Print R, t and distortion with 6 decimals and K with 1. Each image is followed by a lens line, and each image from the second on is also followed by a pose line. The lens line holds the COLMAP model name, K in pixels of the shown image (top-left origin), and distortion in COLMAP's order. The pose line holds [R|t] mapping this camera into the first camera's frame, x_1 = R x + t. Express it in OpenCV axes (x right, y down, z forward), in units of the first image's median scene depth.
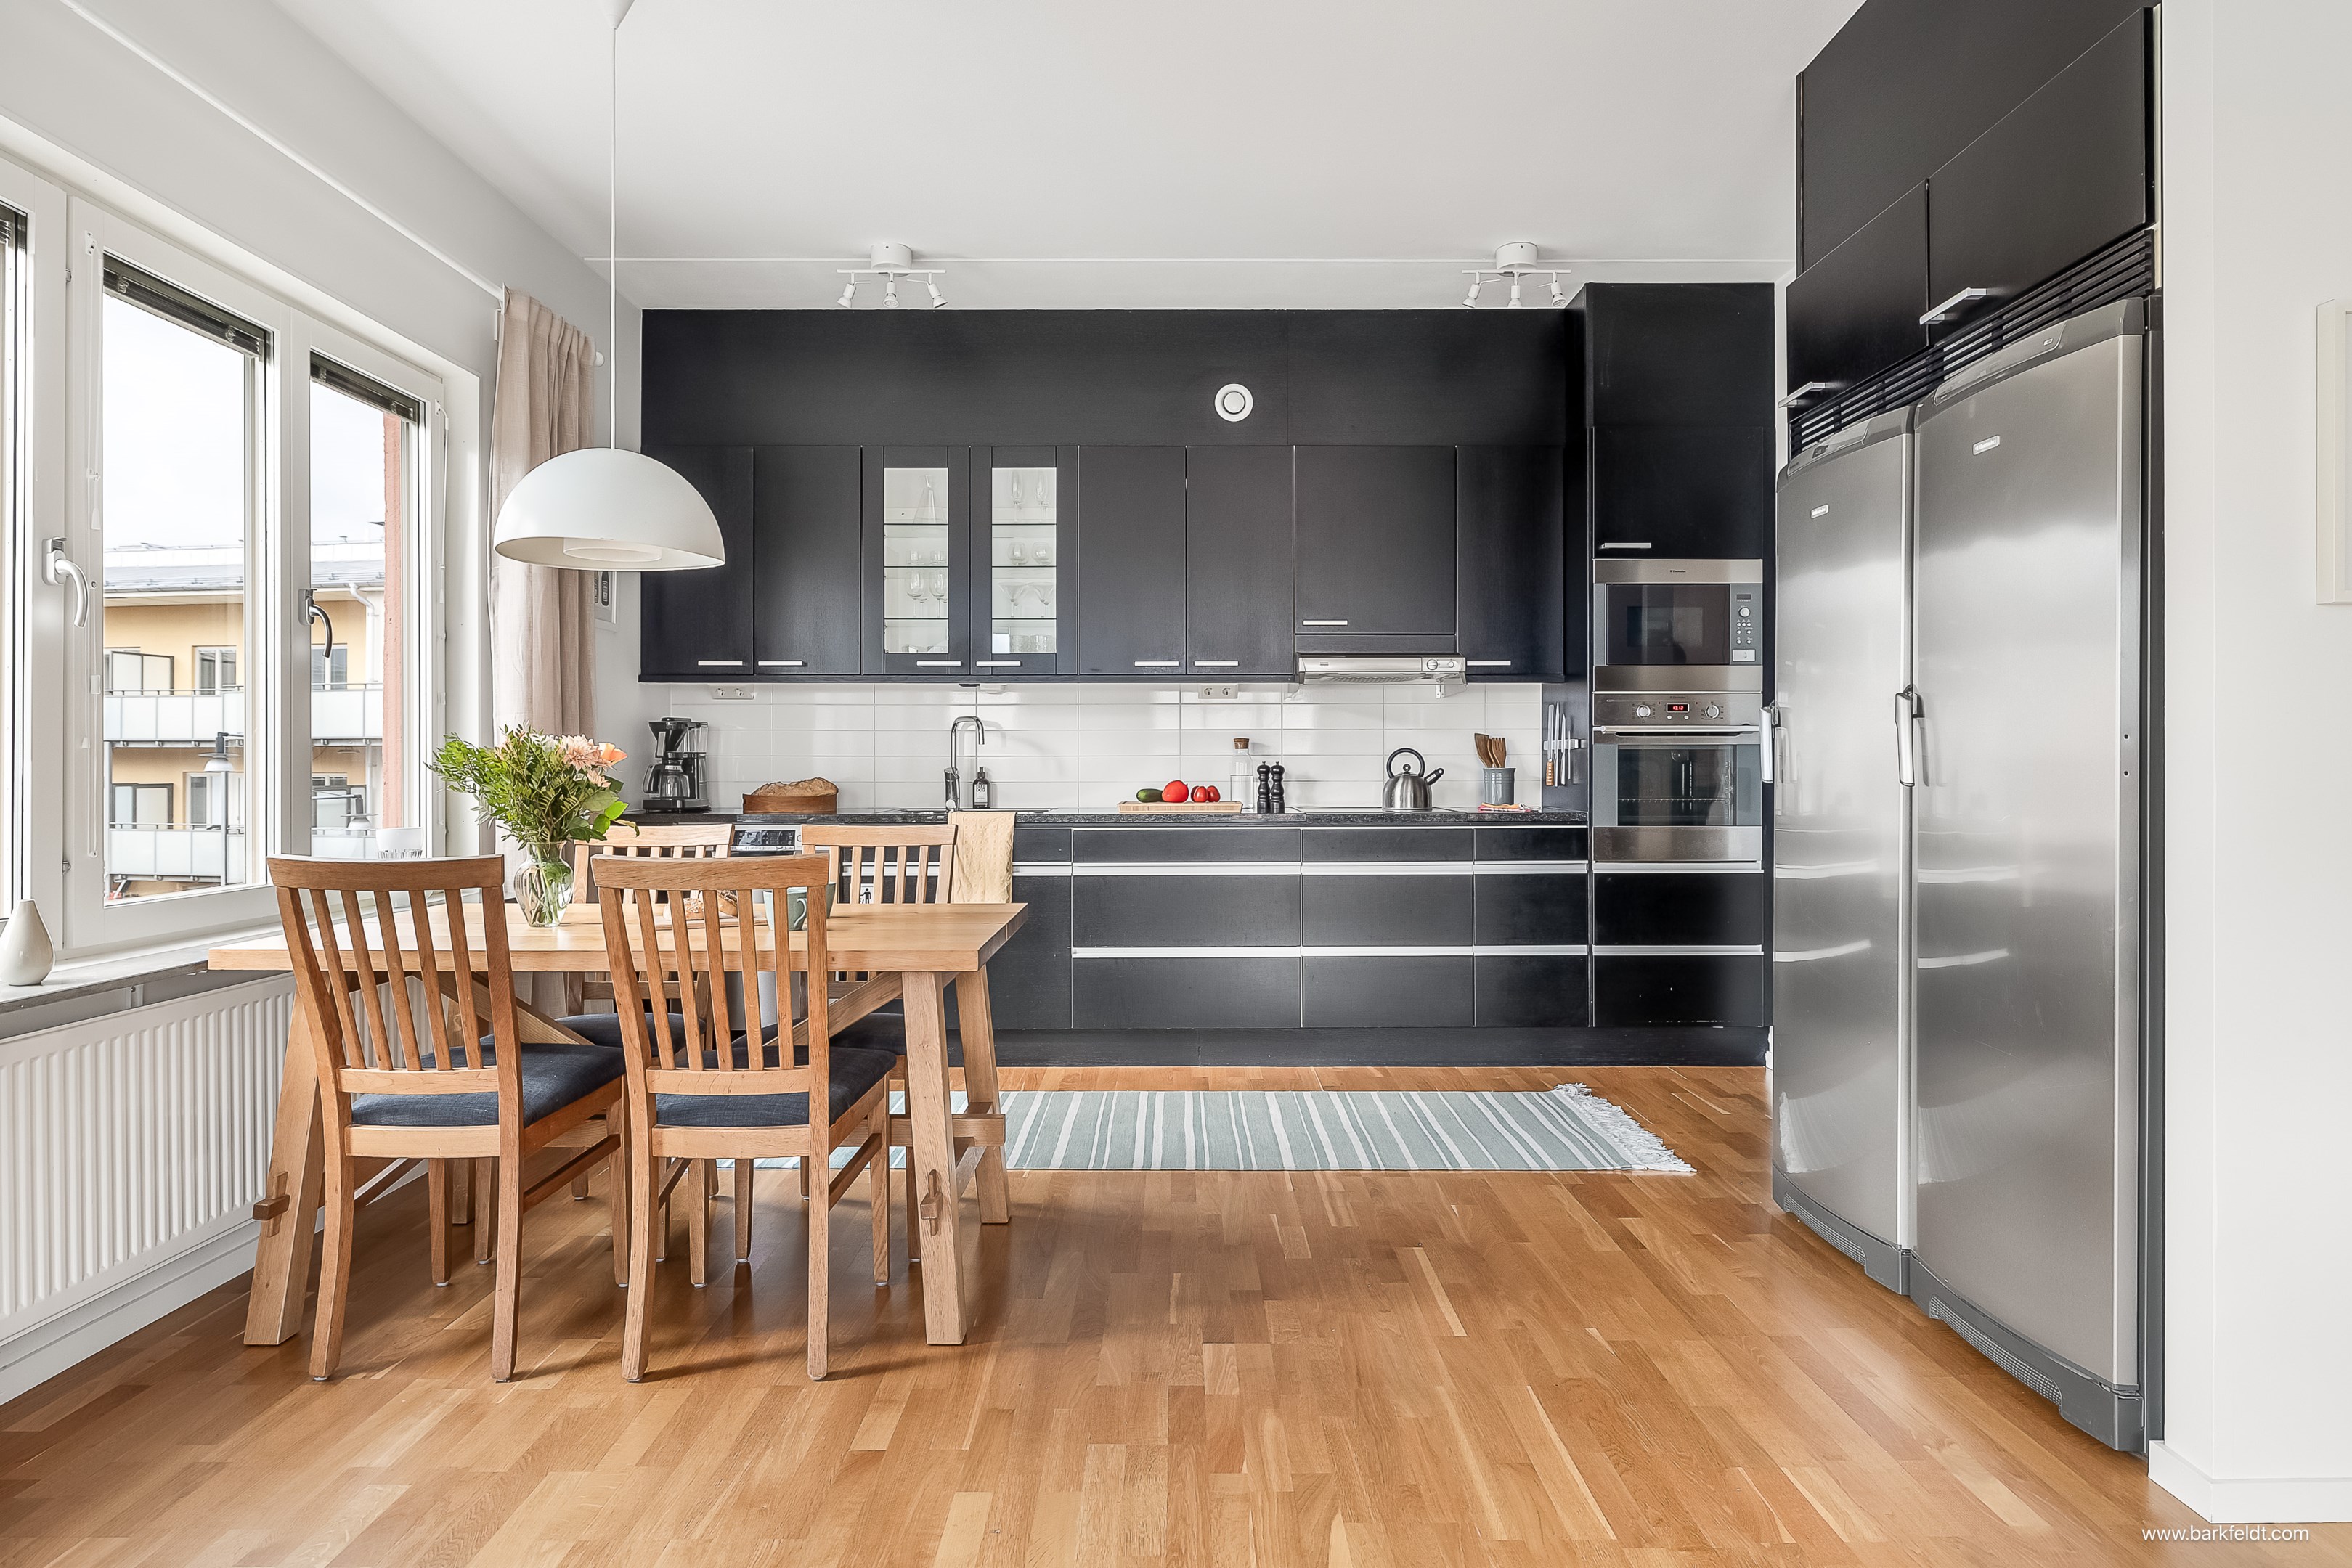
lens RADIAL K [[1342.3, 0, 1172.6], [0, 1342.3, 772.4], [0, 0, 1]] dist [0.000156, -0.001520]
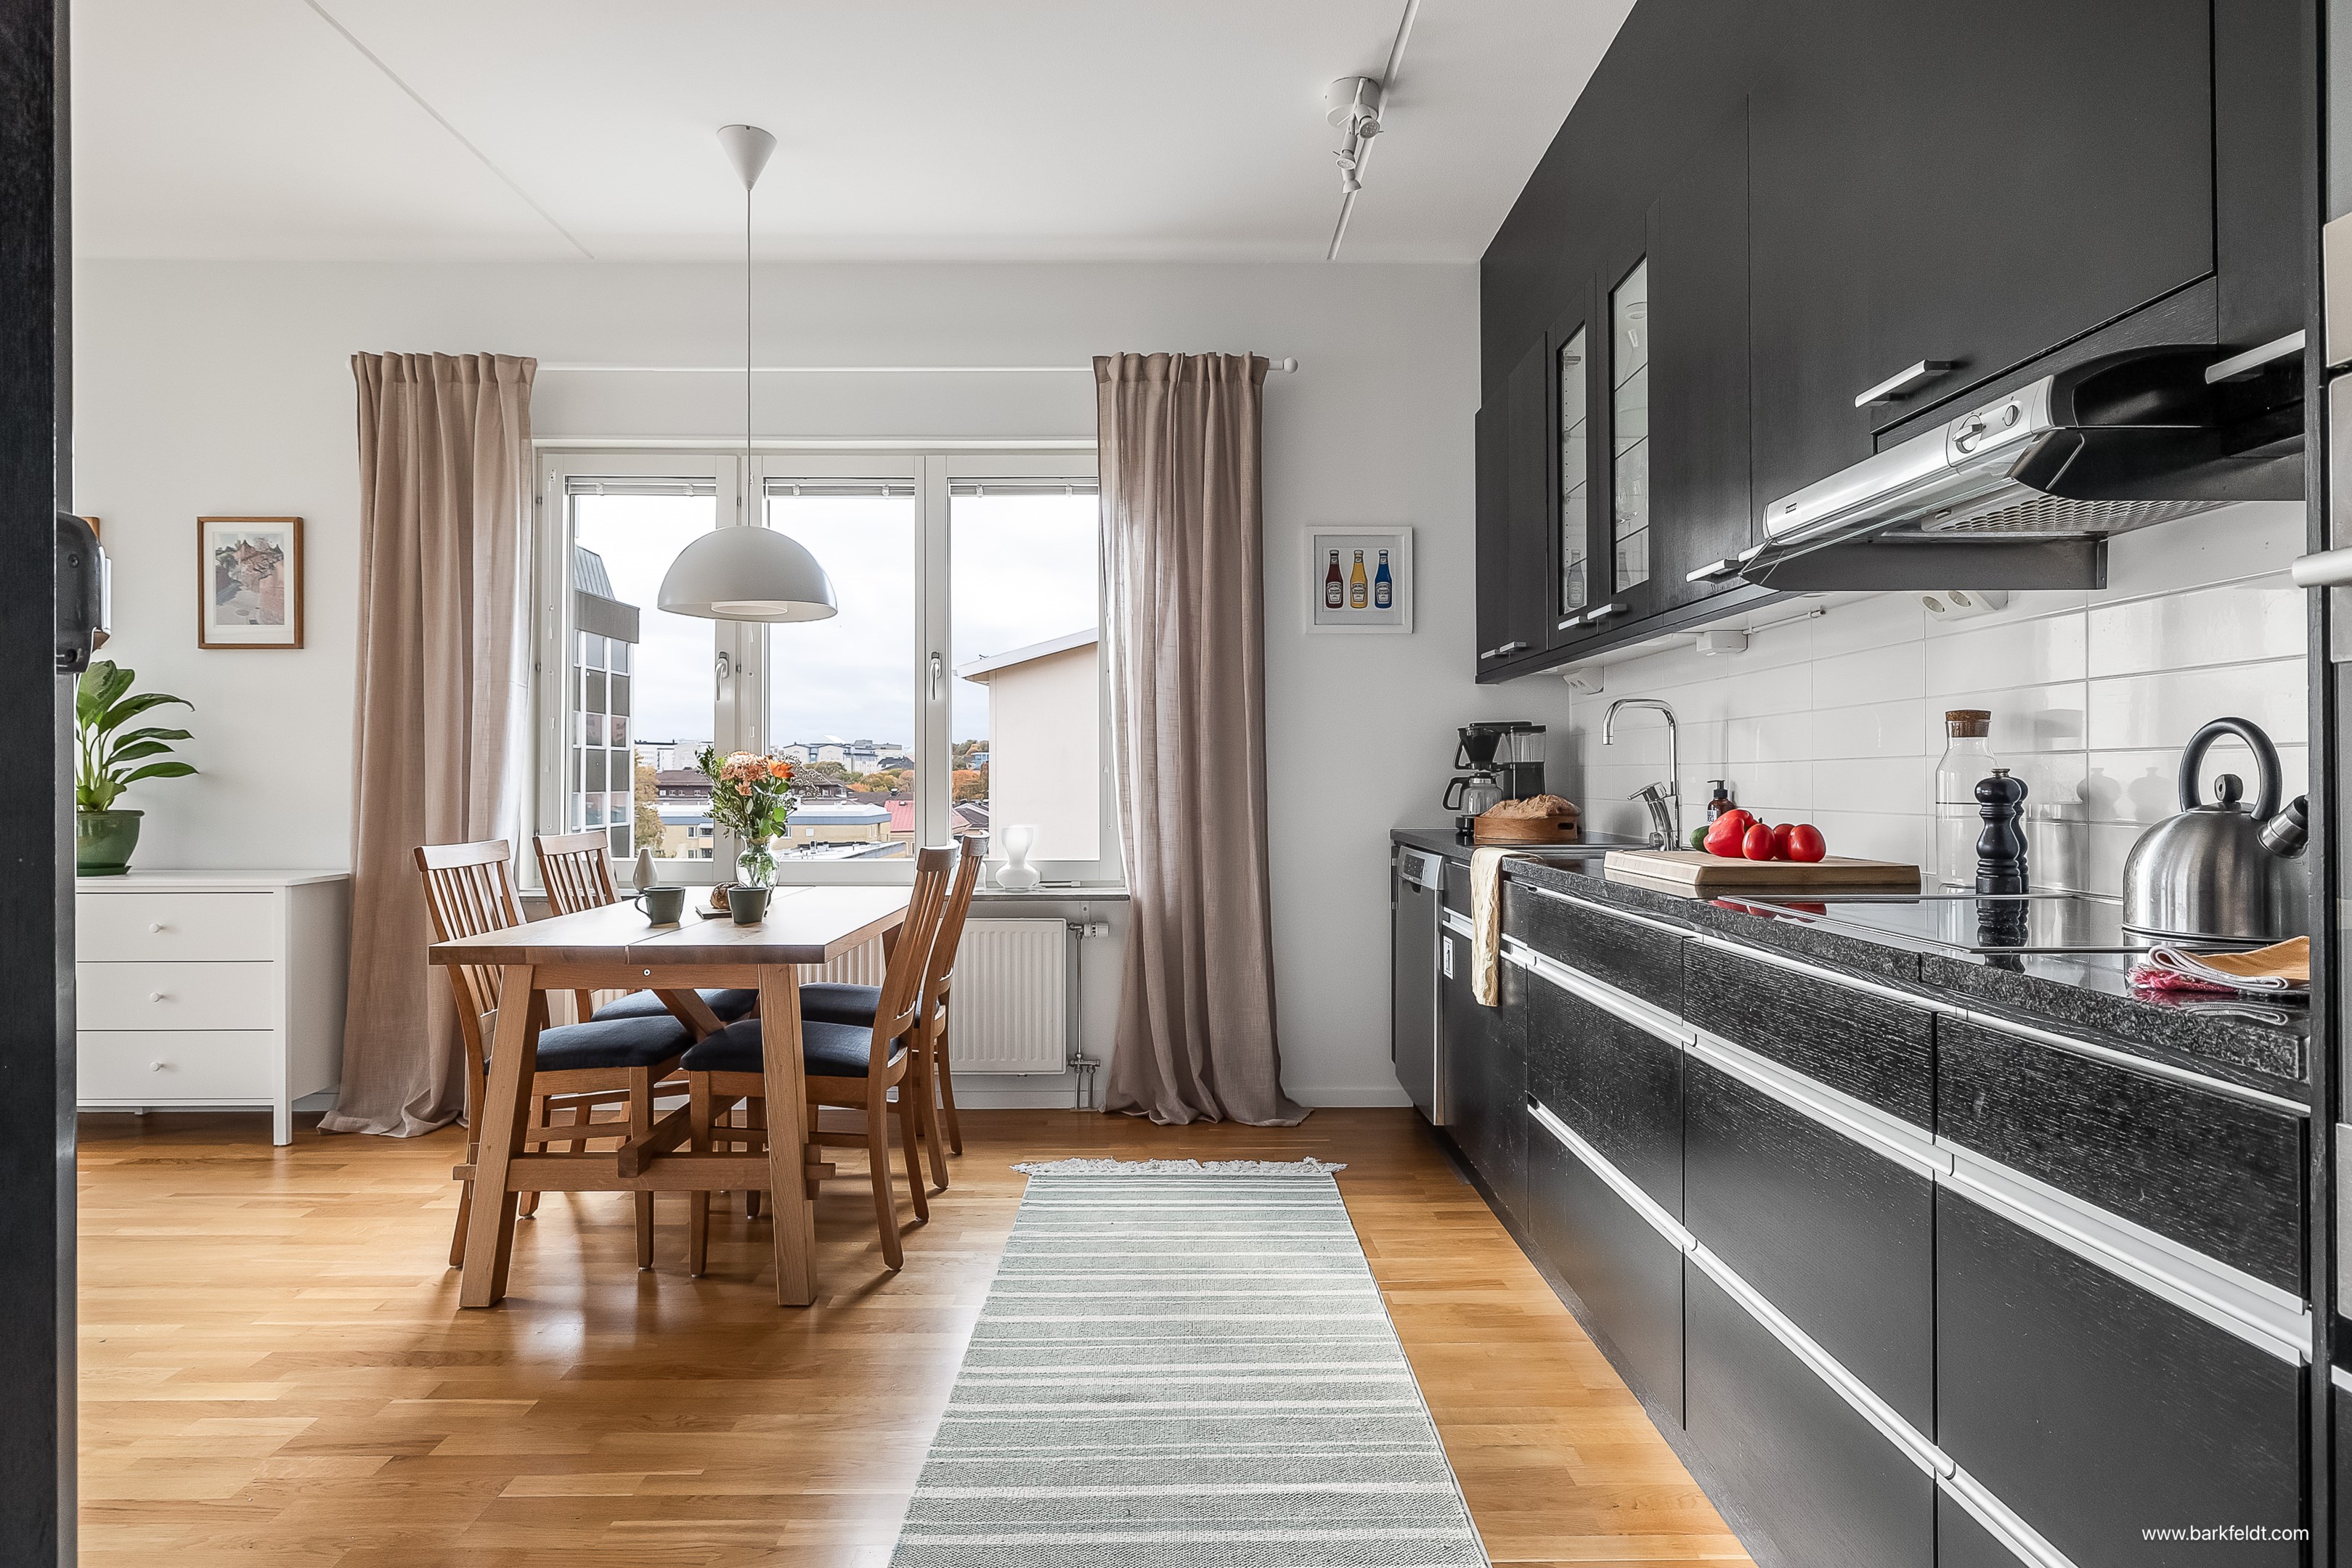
lens RADIAL K [[1292.6, 0, 1171.6], [0, 1292.6, 780.9], [0, 0, 1]] dist [0.000972, 0.000115]
pose [[0.005285, 0.003726, -0.999979, 0.453911], [-0.004866, 0.999981, 0.003700, -0.004554], [0.999974, 0.004846, 0.005303, 0.768244]]
